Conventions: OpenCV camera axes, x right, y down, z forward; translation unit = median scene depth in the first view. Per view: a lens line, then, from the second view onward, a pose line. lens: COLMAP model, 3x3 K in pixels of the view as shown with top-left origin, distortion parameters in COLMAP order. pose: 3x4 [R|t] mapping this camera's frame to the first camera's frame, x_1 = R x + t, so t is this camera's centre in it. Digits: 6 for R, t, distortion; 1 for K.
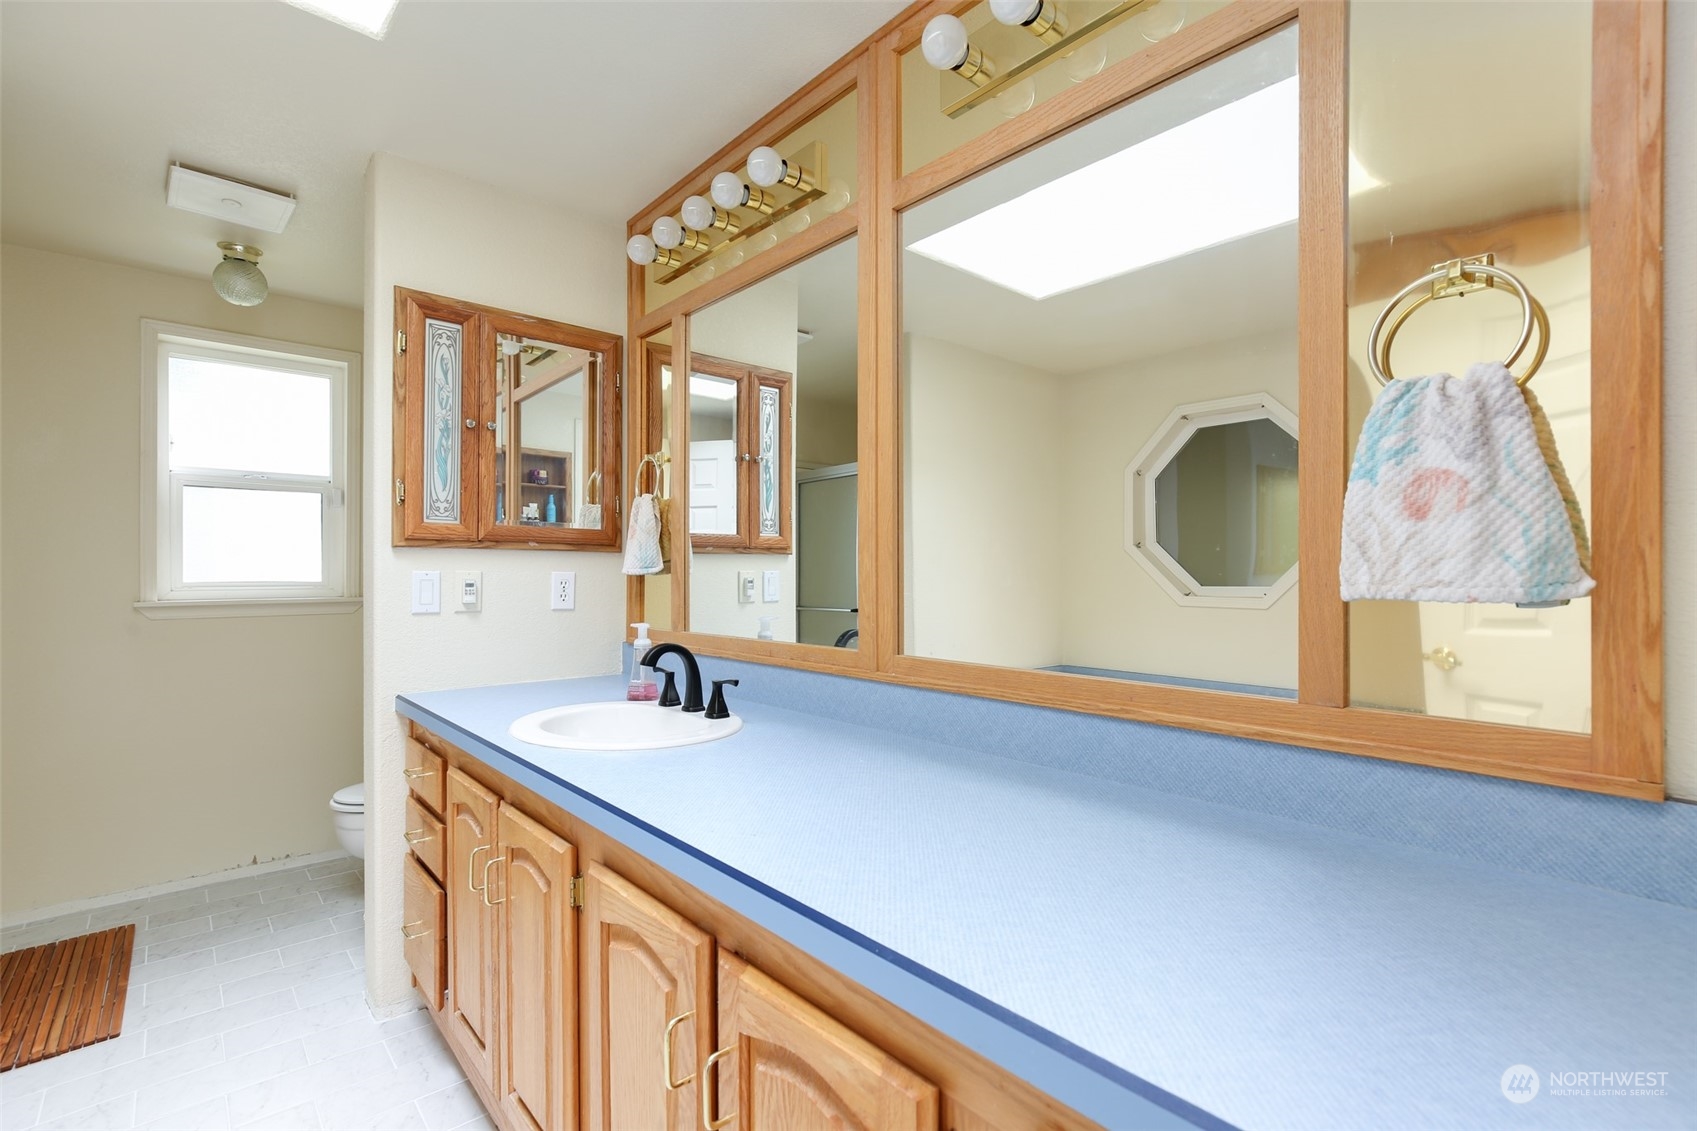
lens RADIAL K [[774.9, 0, 853.2], [0, 774.9, 579.7], [0, 0, 1]] dist [0.000627, 0.000517]
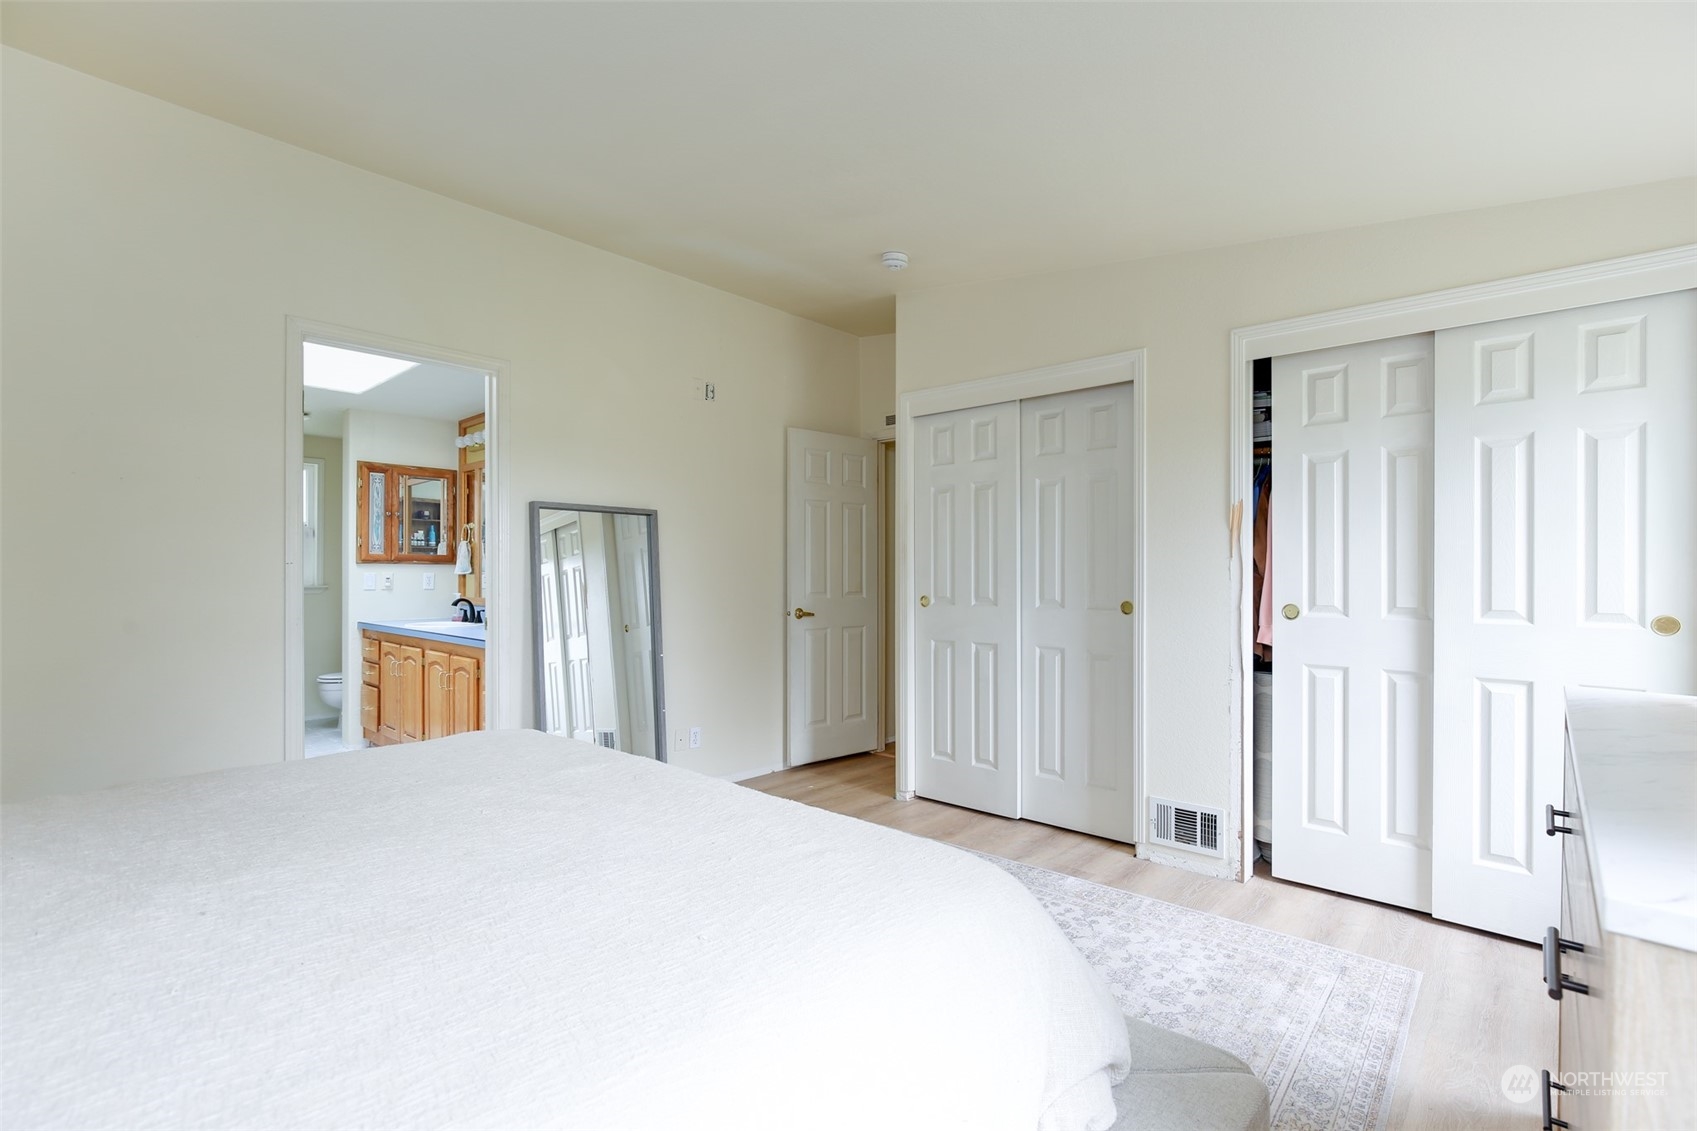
lens RADIAL K [[774.9, 0, 853.2], [0, 774.9, 579.7], [0, 0, 1]] dist [0.000627, 0.000517]
pose [[0.994385, 0.002244, 0.105800, 0.732979], [-0.002412, 0.999996, 0.001460, 0.003673], [-0.105796, -0.001707, 0.994386, -1.645871]]
